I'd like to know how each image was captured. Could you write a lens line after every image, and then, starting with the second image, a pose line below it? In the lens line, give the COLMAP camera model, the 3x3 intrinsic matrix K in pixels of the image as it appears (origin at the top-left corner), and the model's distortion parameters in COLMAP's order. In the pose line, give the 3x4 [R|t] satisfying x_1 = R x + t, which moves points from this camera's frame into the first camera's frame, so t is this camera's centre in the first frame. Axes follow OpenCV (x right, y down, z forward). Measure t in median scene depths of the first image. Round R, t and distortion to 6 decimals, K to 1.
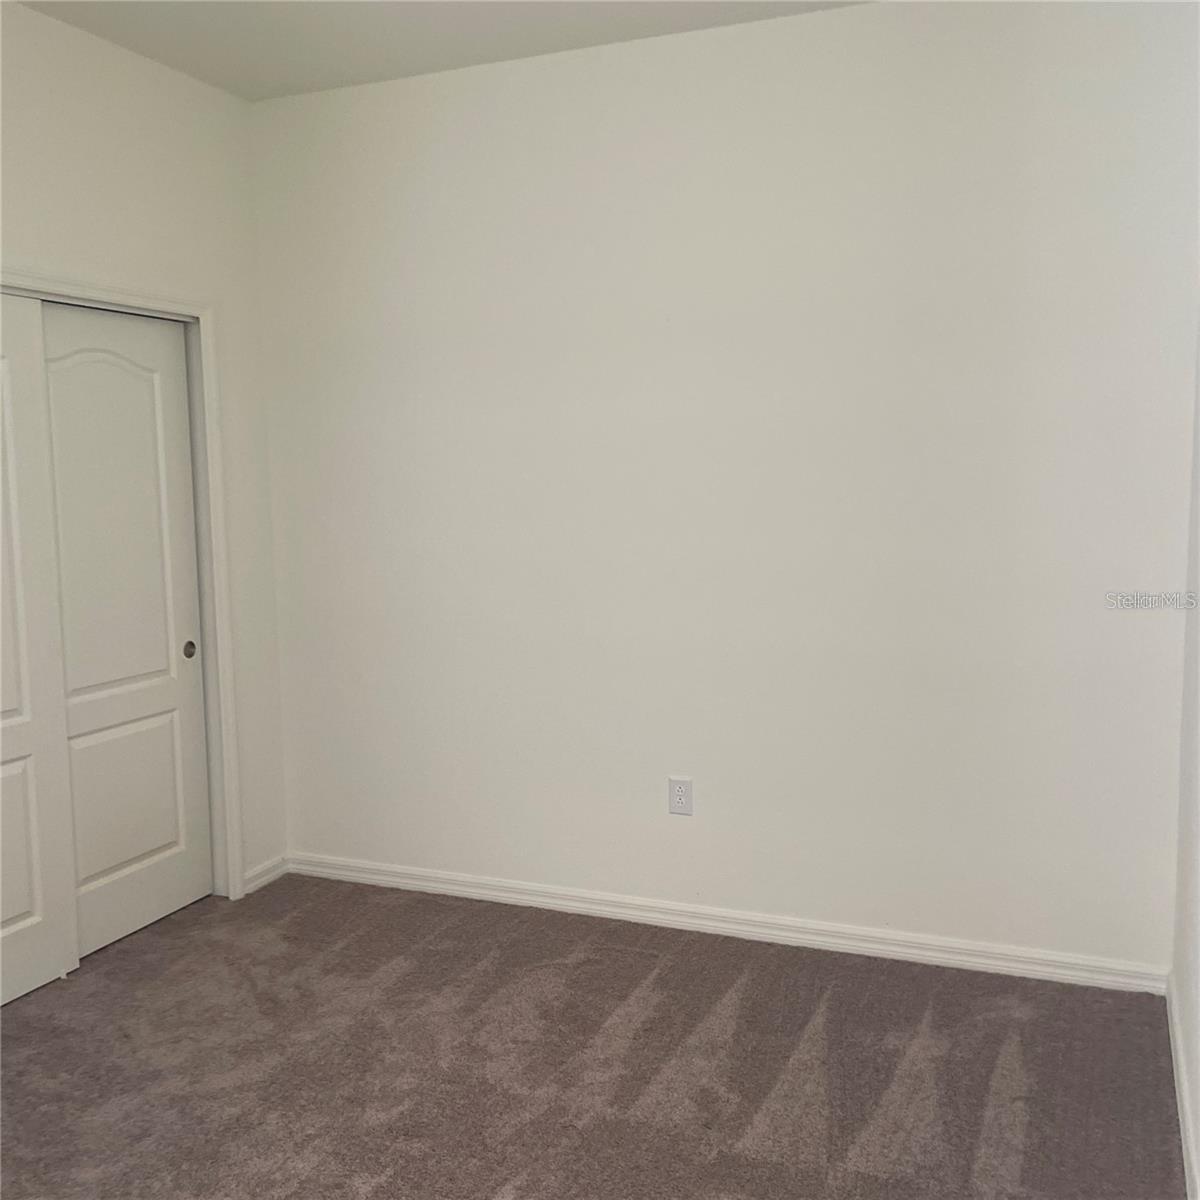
lens RADIAL K [[1245.1, 0, 600.0], [0, 1245.1, 600.0], [0, 0, 1]] dist [0.059557, -0.014586]
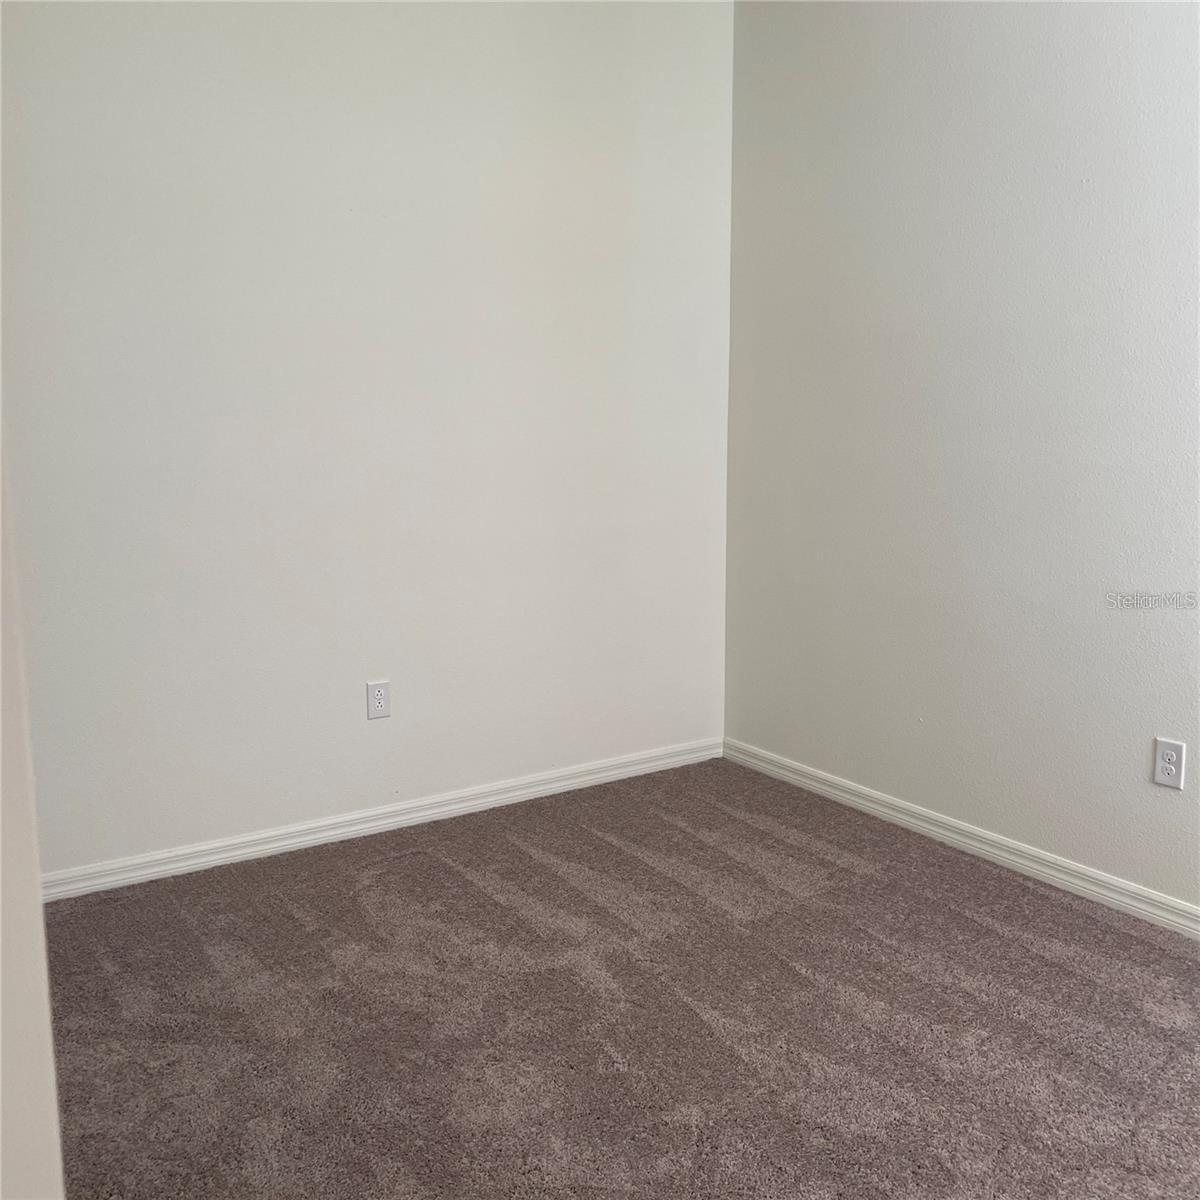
lens RADIAL K [[1245.1, 0, 600.0], [0, 1245.1, 600.0], [0, 0, 1]] dist [0.059557, -0.014586]
pose [[0.560095, -0.135748, 0.817230, -0.717218], [0.084973, 0.990694, 0.106325, -0.019072], [-0.824059, 0.009890, 0.566418, 0.307059]]
